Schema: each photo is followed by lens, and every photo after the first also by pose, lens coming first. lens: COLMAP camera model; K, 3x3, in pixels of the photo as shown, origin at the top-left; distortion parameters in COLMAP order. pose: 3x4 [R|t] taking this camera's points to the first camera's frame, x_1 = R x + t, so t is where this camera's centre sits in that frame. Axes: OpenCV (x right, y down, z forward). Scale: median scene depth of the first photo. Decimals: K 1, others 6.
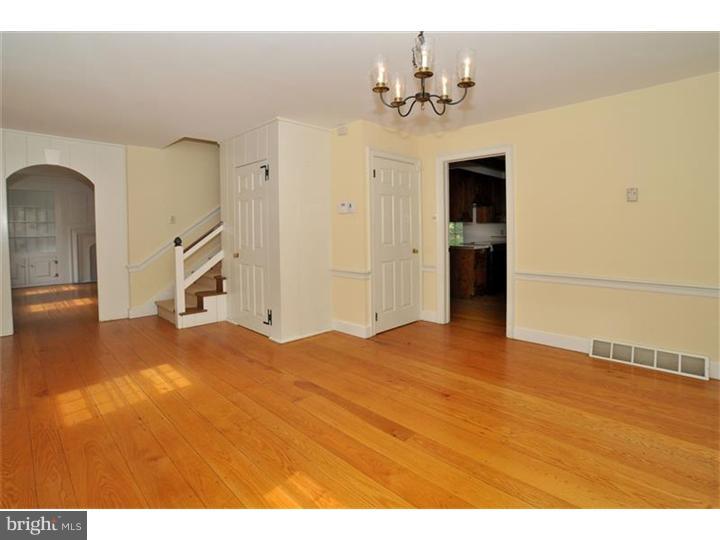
lens RADIAL K [[373.5, 0, 359.2], [0, 373.5, 232.3], [0, 0, 1]] dist [-0.014976, 0.000785]
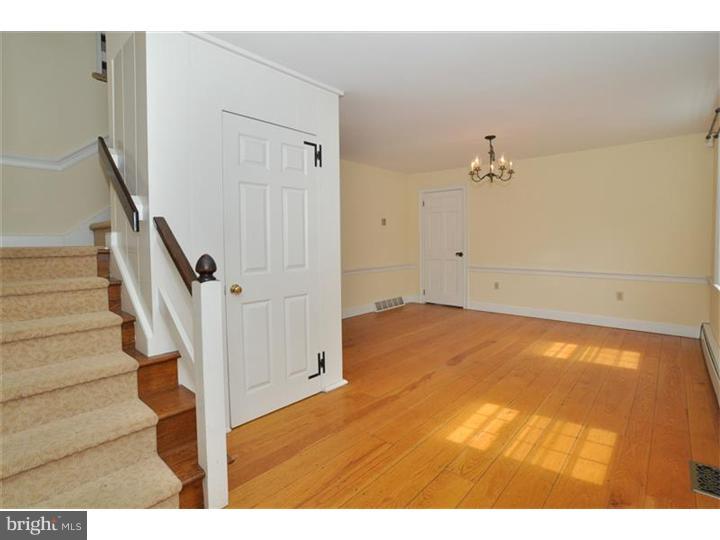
lens RADIAL K [[363.8, 0, 363.8], [0, 363.8, 266.5], [0, 0, 1]] dist [-0.029382, 0.000719]
pose [[-0.103567, -0.054476, 0.993130, -1.211308], [0.008741, 0.998411, 0.055677, 0.008197], [-0.994584, 0.014448, -0.102926, 1.296548]]
